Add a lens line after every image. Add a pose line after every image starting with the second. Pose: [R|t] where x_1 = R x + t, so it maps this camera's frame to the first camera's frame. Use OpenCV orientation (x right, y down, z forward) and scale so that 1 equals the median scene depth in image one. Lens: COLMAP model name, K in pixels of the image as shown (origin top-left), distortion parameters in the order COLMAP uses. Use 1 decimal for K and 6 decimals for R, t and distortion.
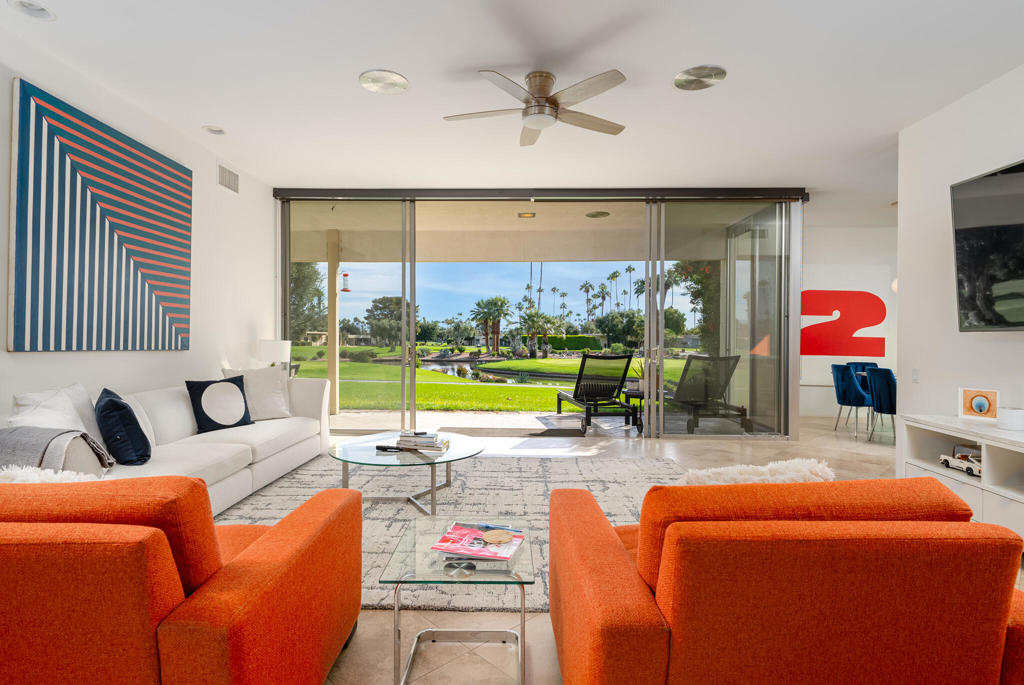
lens RADIAL K [[529.2, 0, 505.1], [0, 529.2, 336.7], [0, 0, 1]] dist [0.010164, -0.002449]
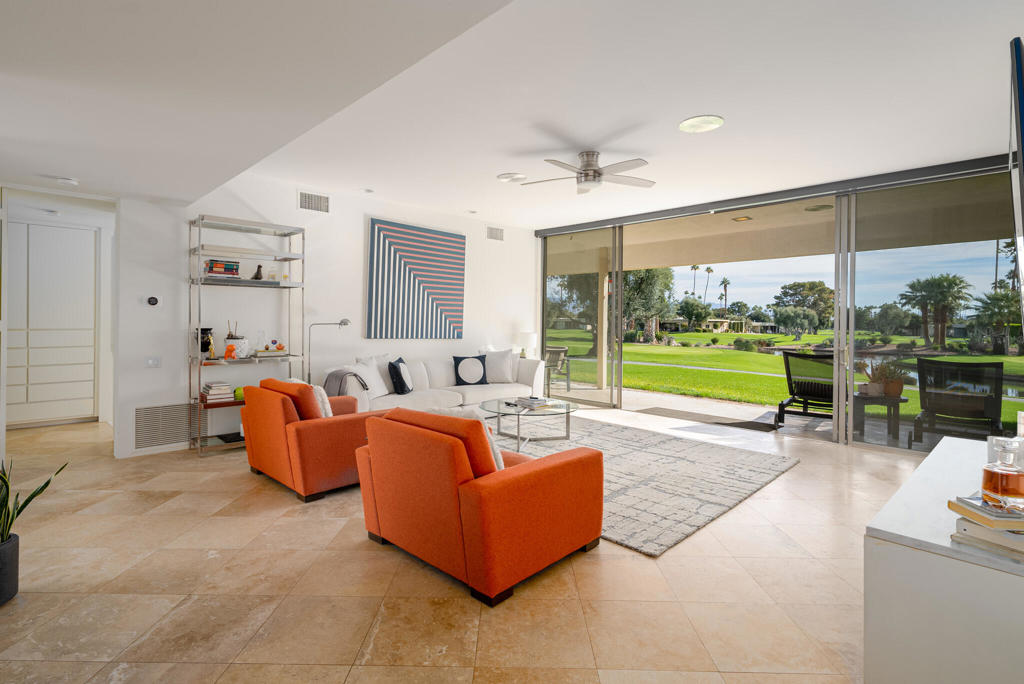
lens RADIAL K [[496.7, 0, 501.5], [0, 496.7, 320.6], [0, 0, 1]] dist [0.001961, -0.002542]
pose [[0.712817, 0.002368, -0.701346, 0.041782], [-0.006110, 0.999977, -0.002835, -0.001991], [0.701324, 0.006306, 0.712815, -0.004780]]
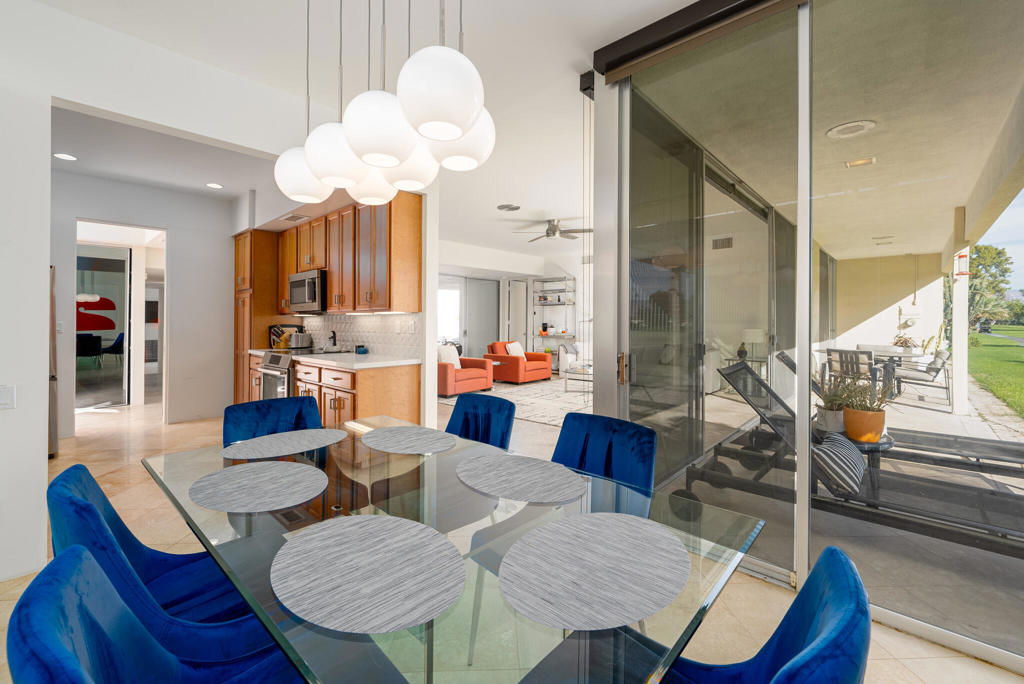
lens RADIAL K [[427.2, 0, 522.5], [0, 427.2, 321.6], [0, 0, 1]] dist [-0.002989, -0.000372]
pose [[-0.657742, -0.013534, -0.753121, 0.081504], [-0.005499, 0.999898, -0.013167, 0.000691], [0.753223, -0.004519, -0.657750, 0.110829]]
